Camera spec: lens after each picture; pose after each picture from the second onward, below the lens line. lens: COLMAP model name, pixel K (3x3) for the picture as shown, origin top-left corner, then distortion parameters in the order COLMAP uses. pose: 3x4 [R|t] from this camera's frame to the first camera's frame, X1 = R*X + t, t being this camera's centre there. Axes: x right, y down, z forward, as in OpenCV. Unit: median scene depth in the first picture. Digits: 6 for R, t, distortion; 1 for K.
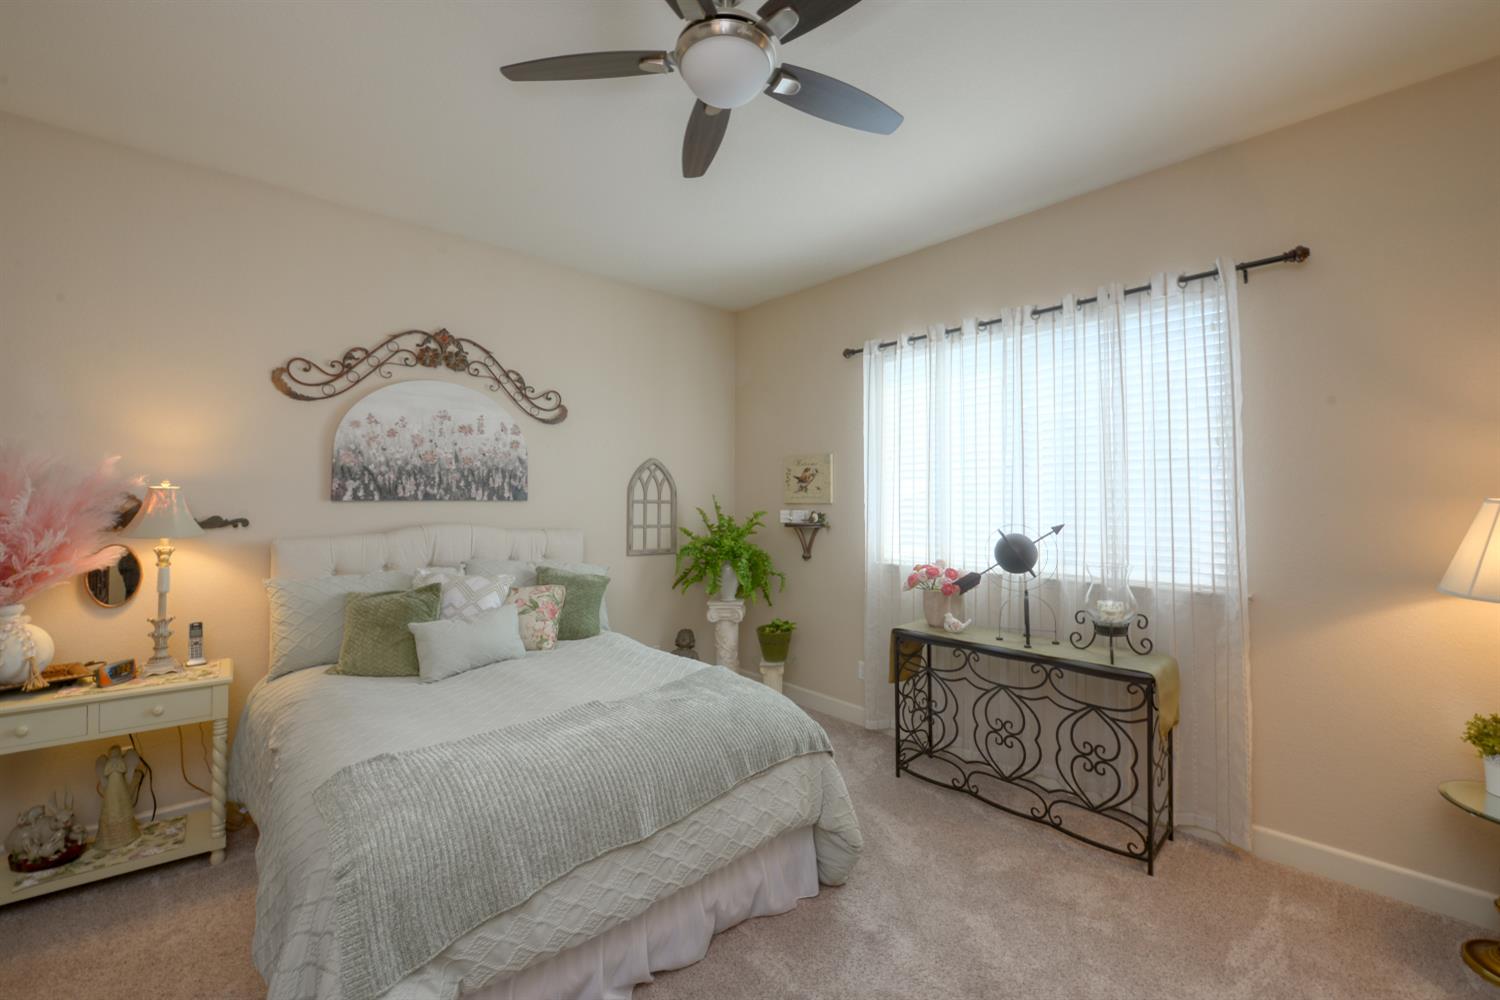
lens RADIAL K [[599.2, 0, 748.8], [0, 599.2, 497.0], [0, 0, 1]] dist [-0.018123, -0.001167]
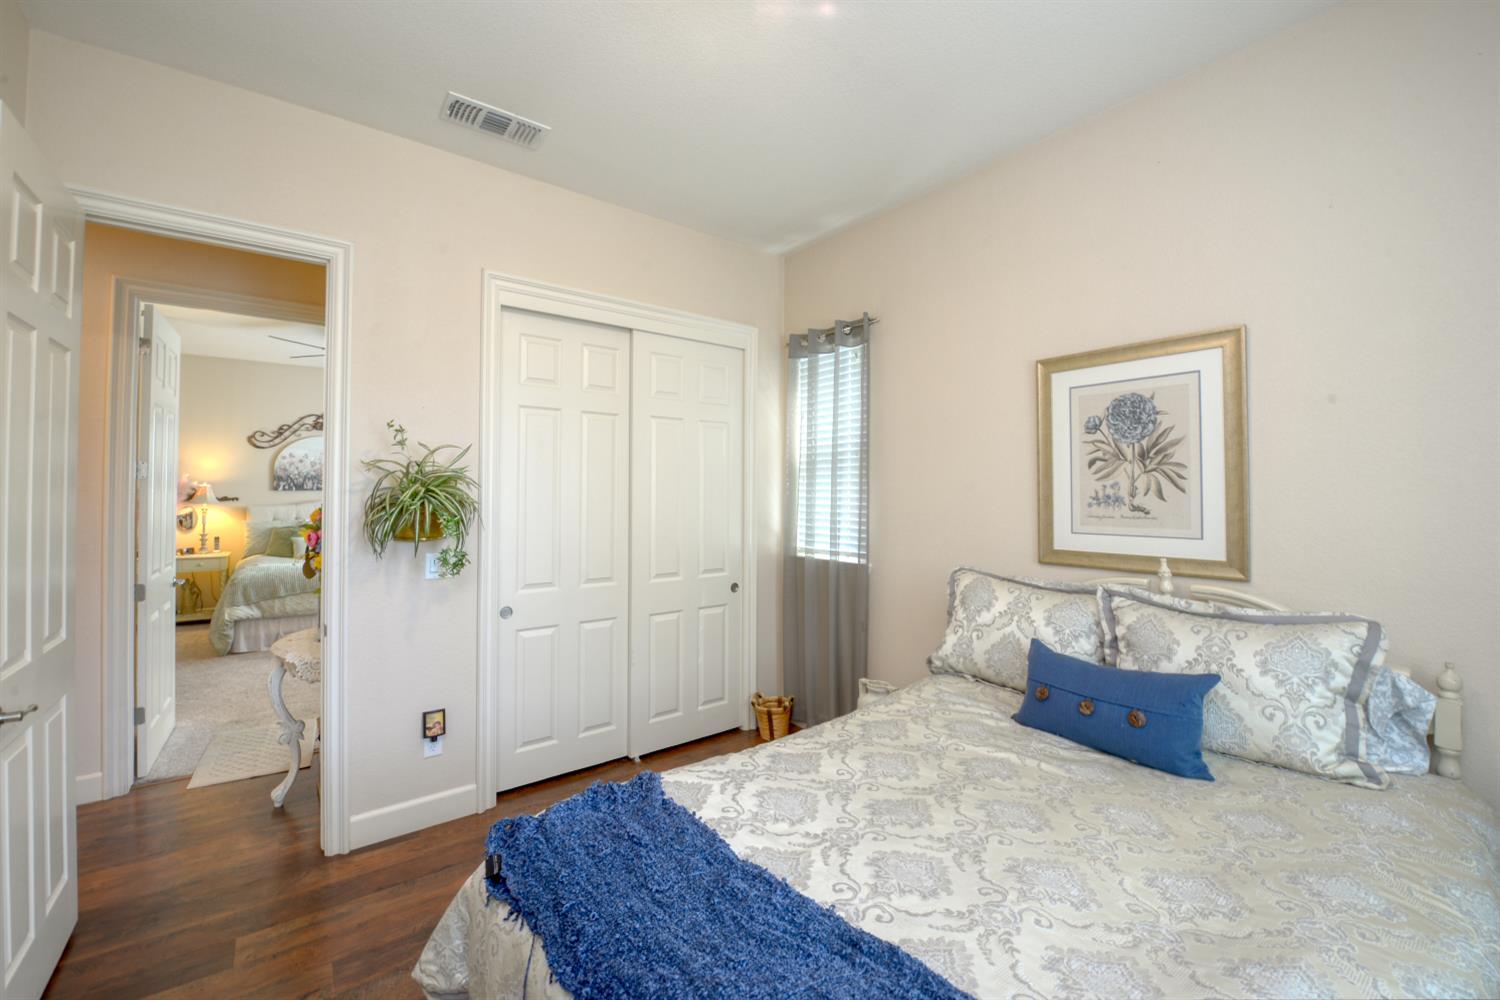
lens RADIAL K [[599.2, 0, 744.9], [0, 599.2, 496.4], [0, 0, 1]] dist [-0.018123, -0.001167]
pose [[0.996198, 0.007448, -0.086795, 1.424124], [-0.005887, 0.999817, 0.018225, -0.024757], [0.086915, -0.017644, 0.996059, -1.232049]]
